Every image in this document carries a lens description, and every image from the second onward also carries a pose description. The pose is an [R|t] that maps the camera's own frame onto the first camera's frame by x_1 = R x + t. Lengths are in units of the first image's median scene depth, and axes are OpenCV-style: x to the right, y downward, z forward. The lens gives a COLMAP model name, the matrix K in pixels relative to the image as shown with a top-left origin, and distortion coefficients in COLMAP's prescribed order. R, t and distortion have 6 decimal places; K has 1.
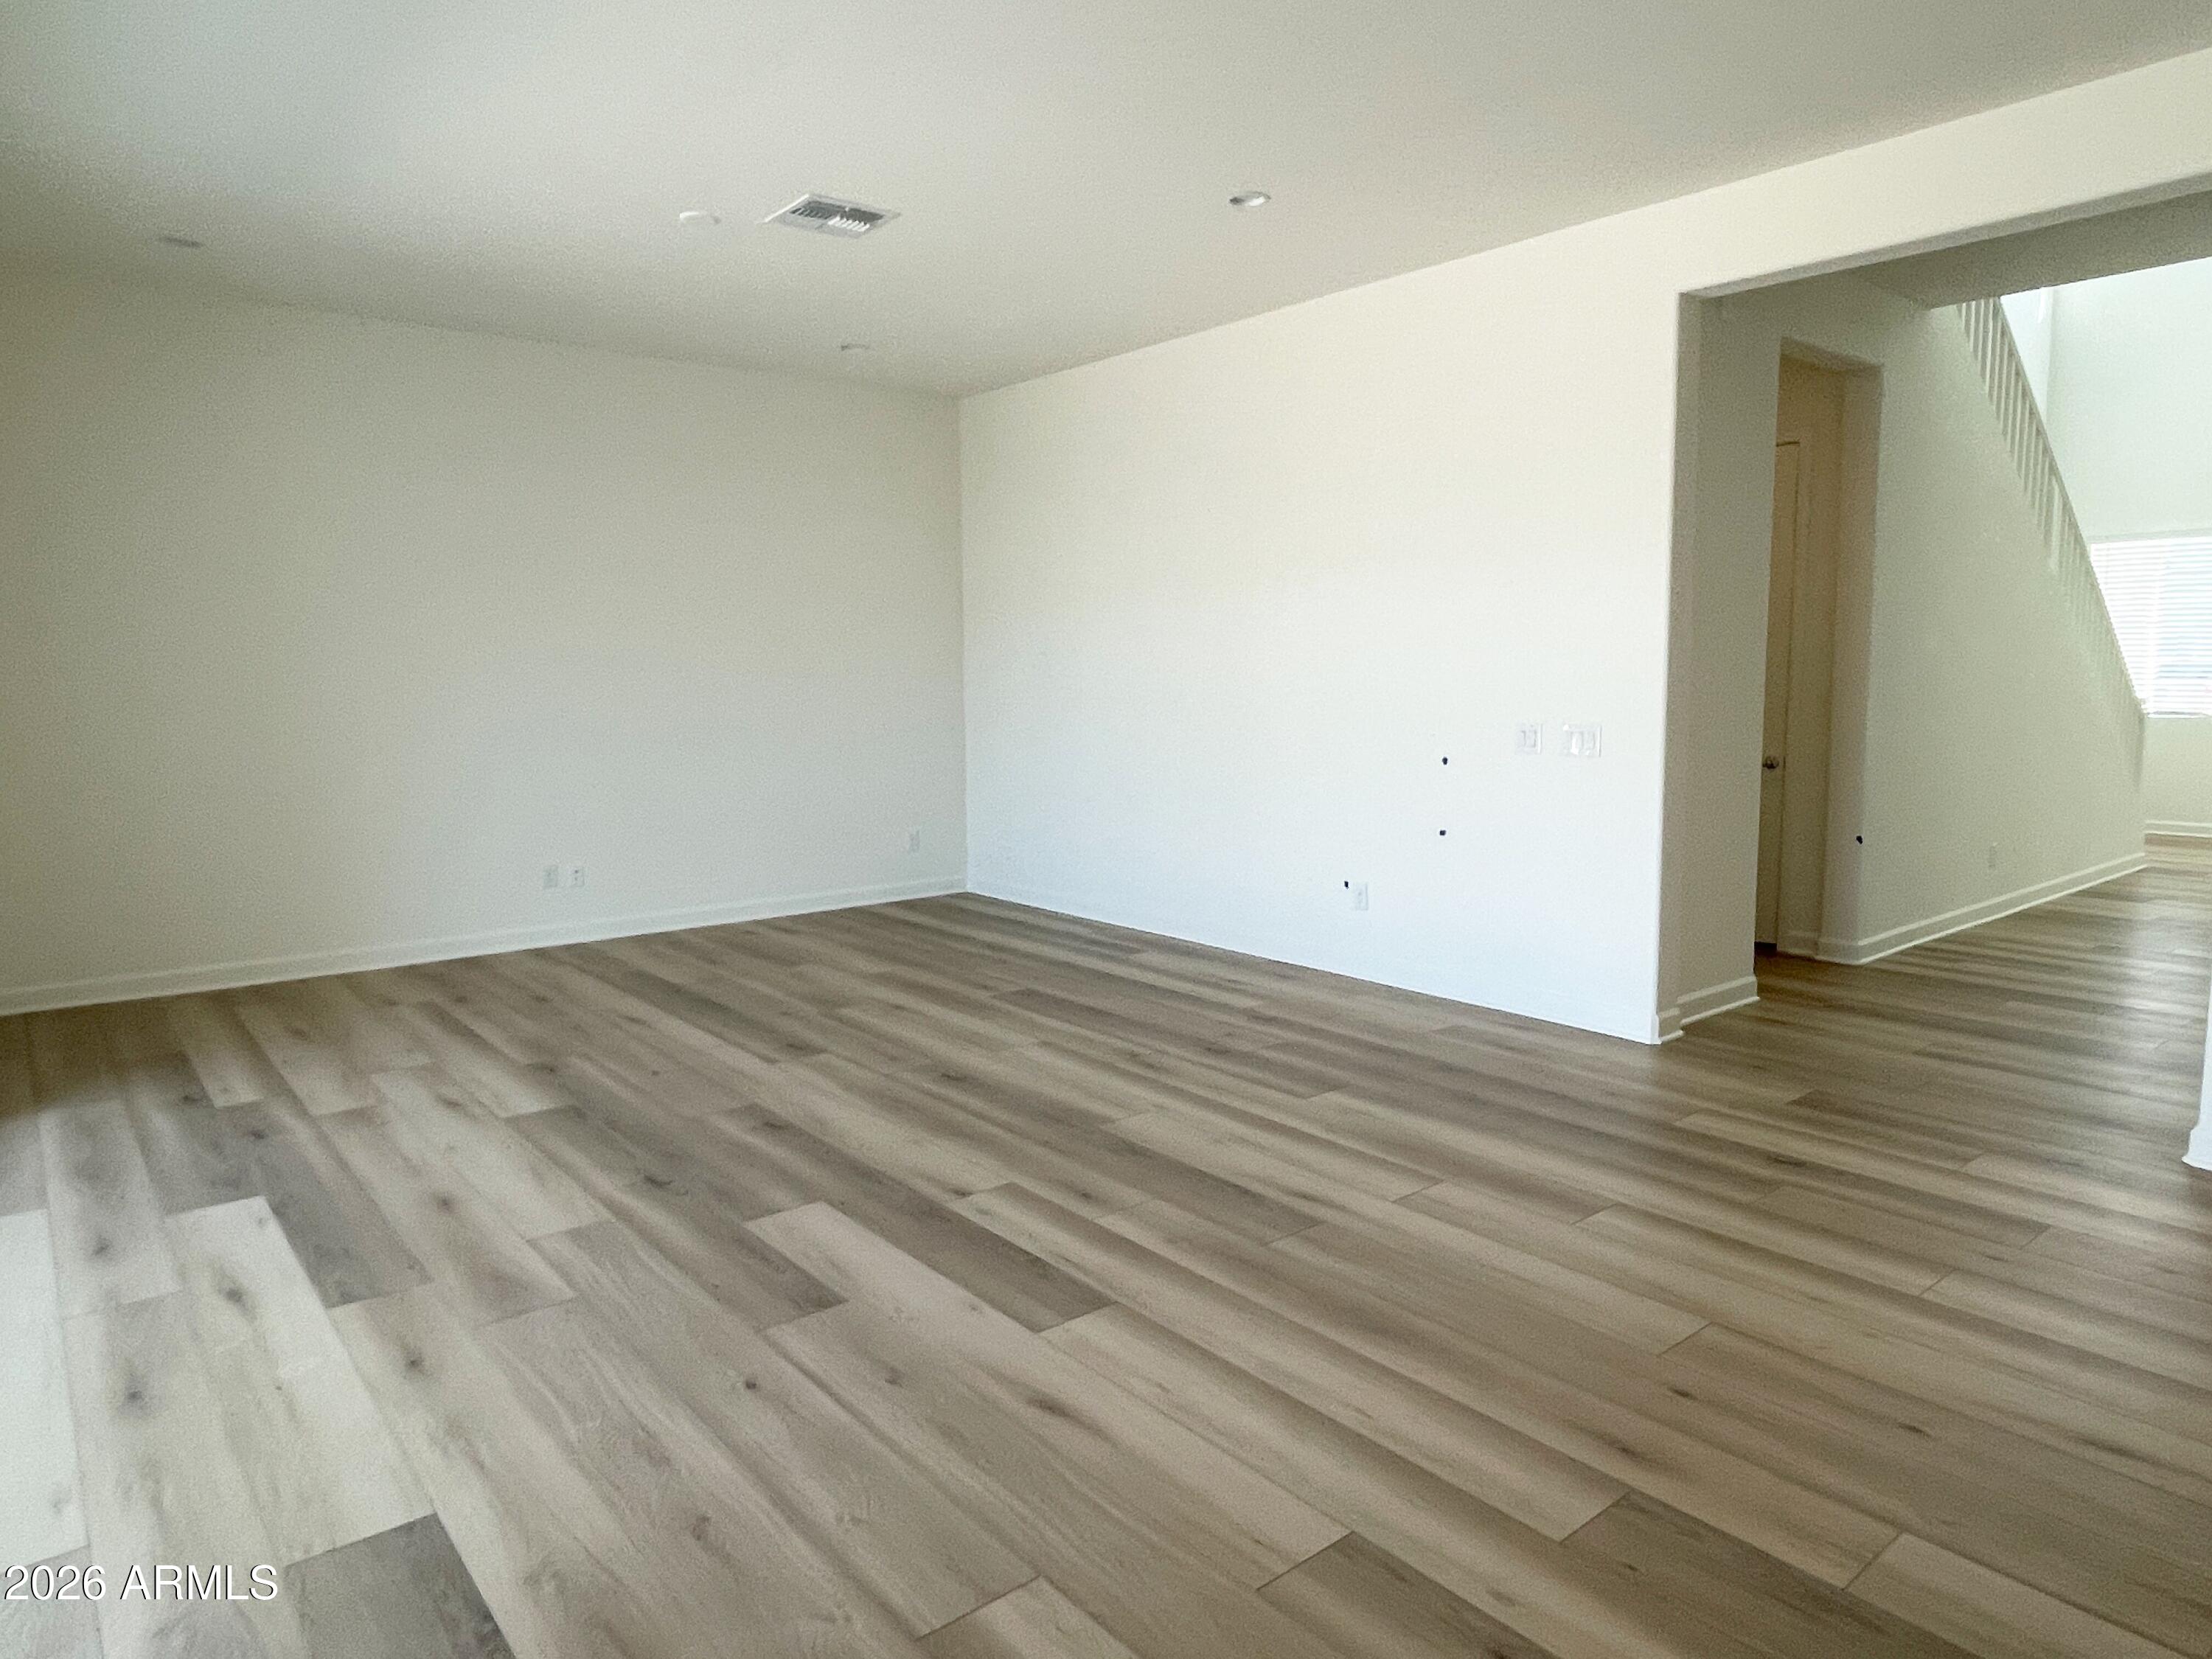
lens RADIAL K [[1363.3, 0, 1097.6], [0, 1363.3, 820.1], [0, 0, 1]] dist [0.006799, -0.001254]
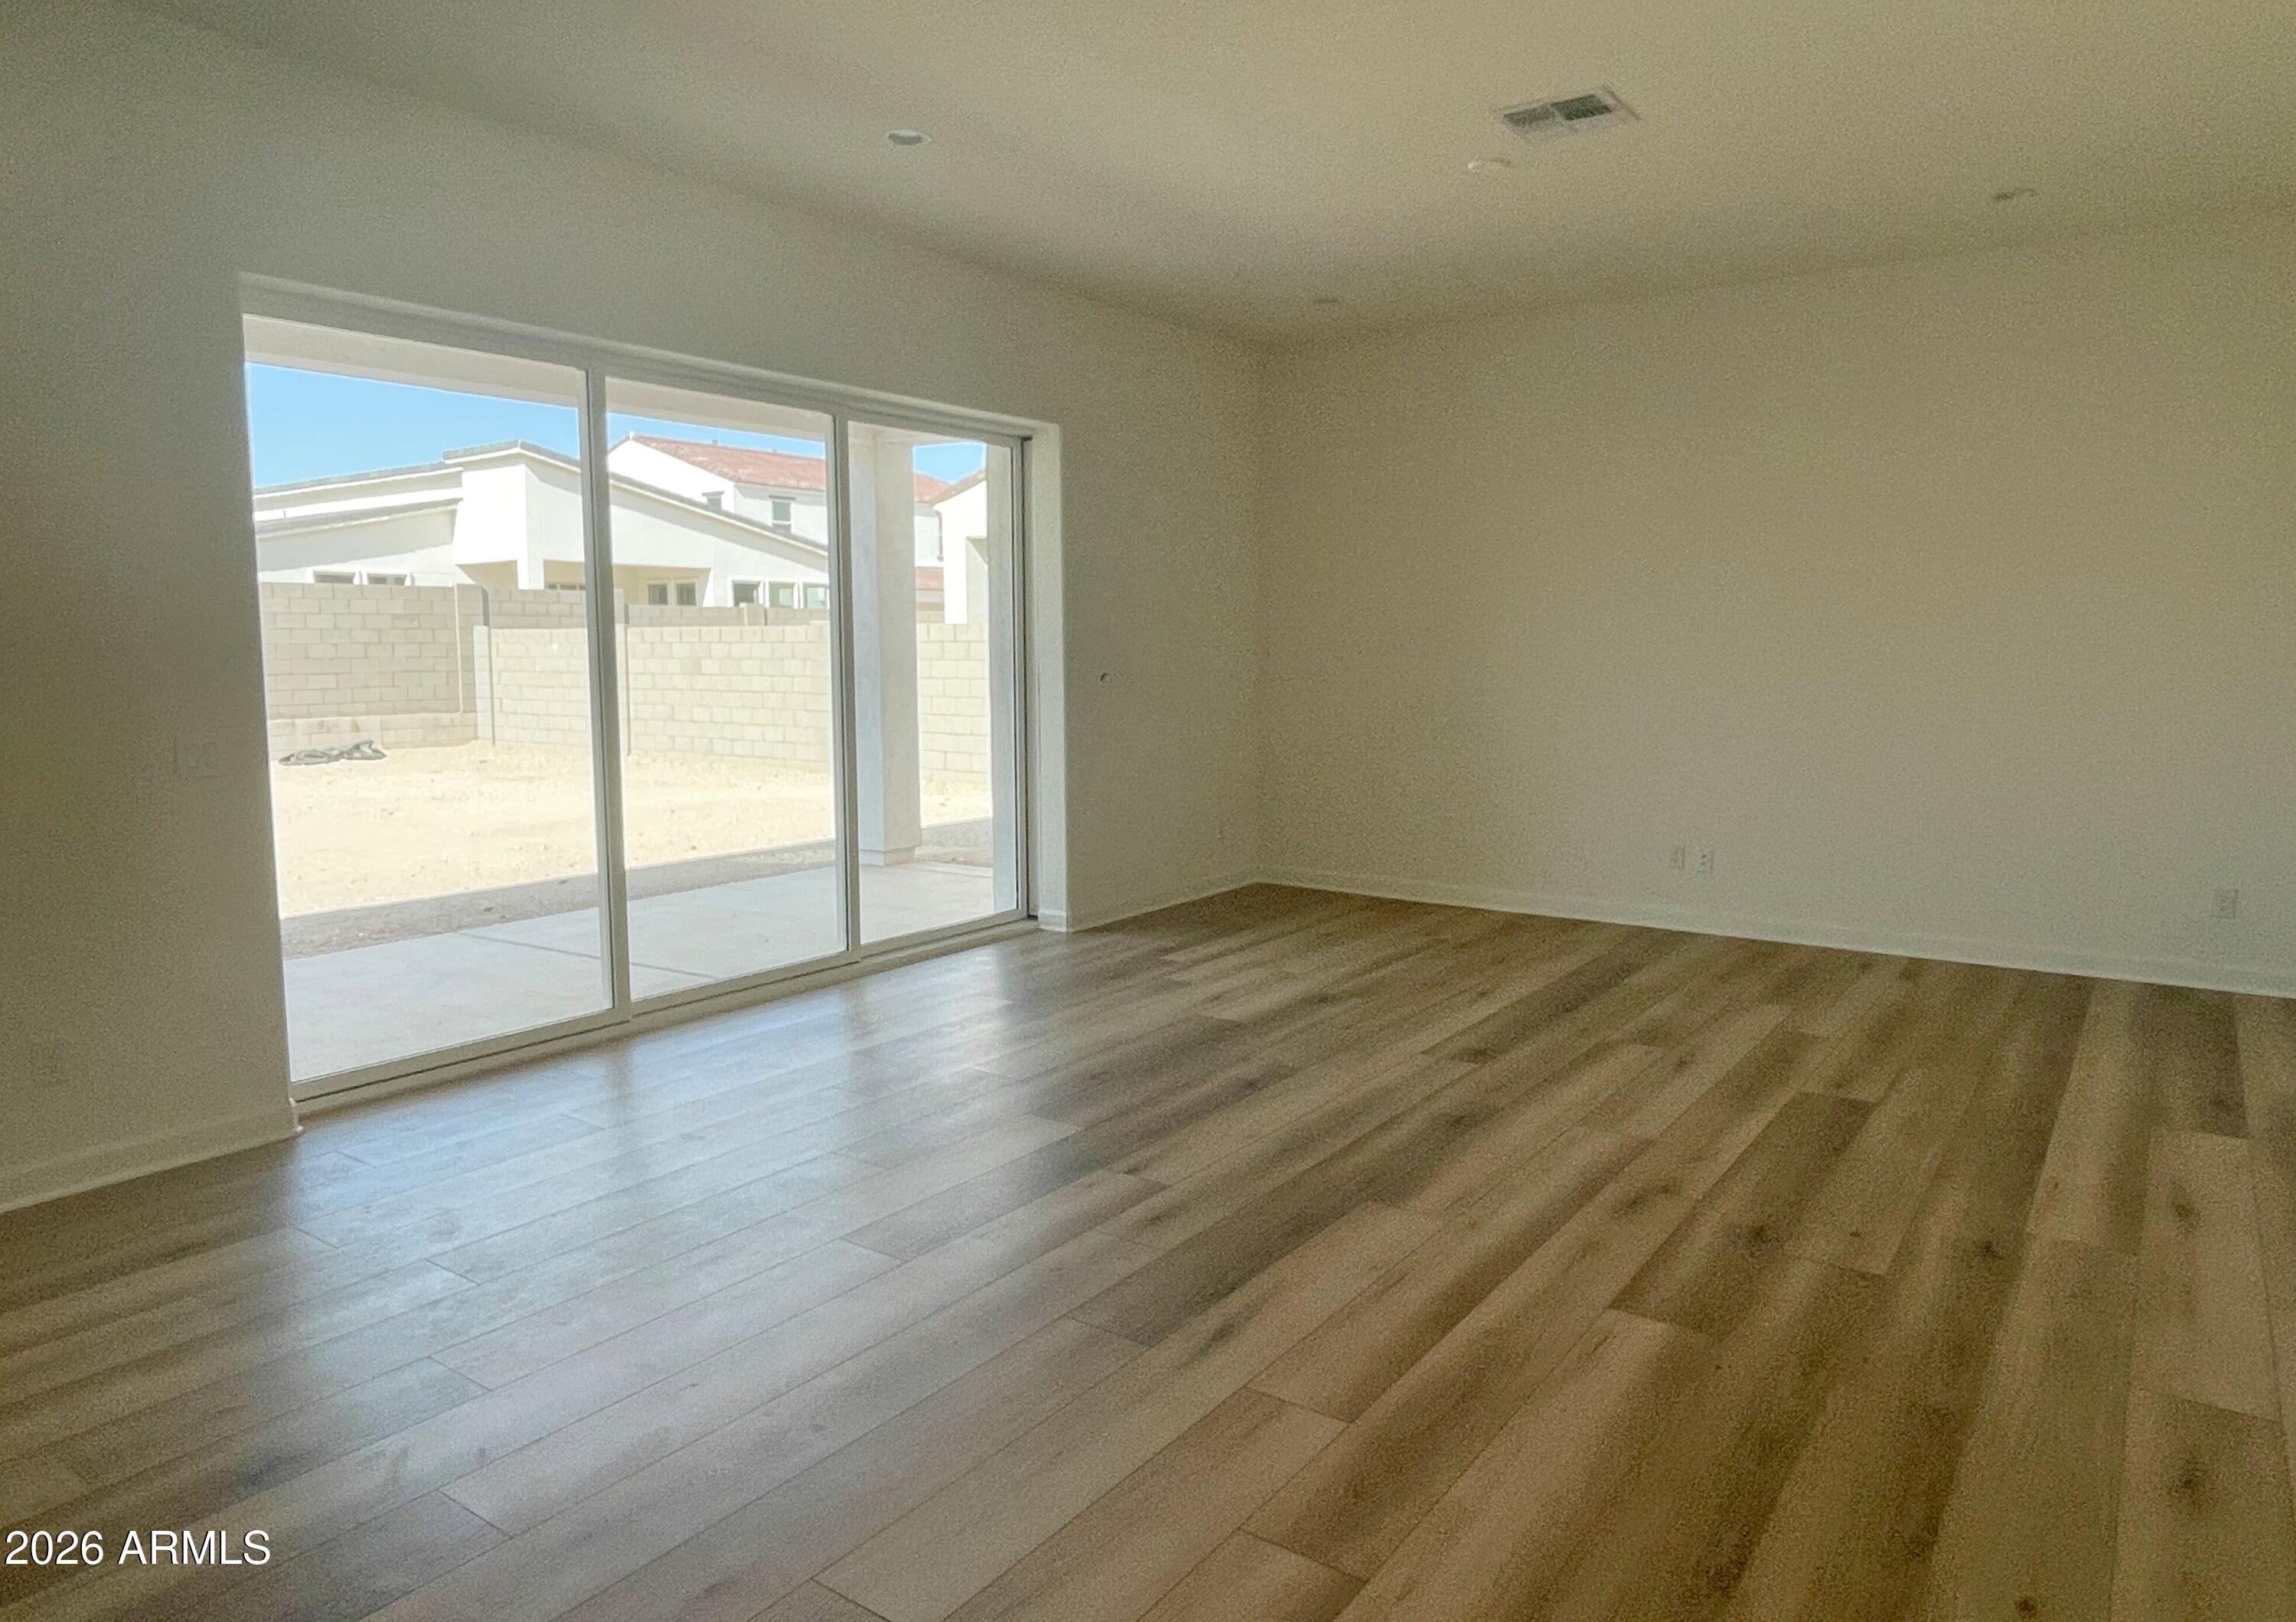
lens RADIAL K [[1460.3, 0, 1148.0], [0, 1460.3, 811.0], [0, 0, 1]] dist [0.000489, -0.000188]
pose [[0.261797, 0.117624, -0.957928, 0.704051], [-0.108395, 0.989849, 0.091920, -0.065139], [0.959016, 0.079770, 0.271890, 0.560946]]
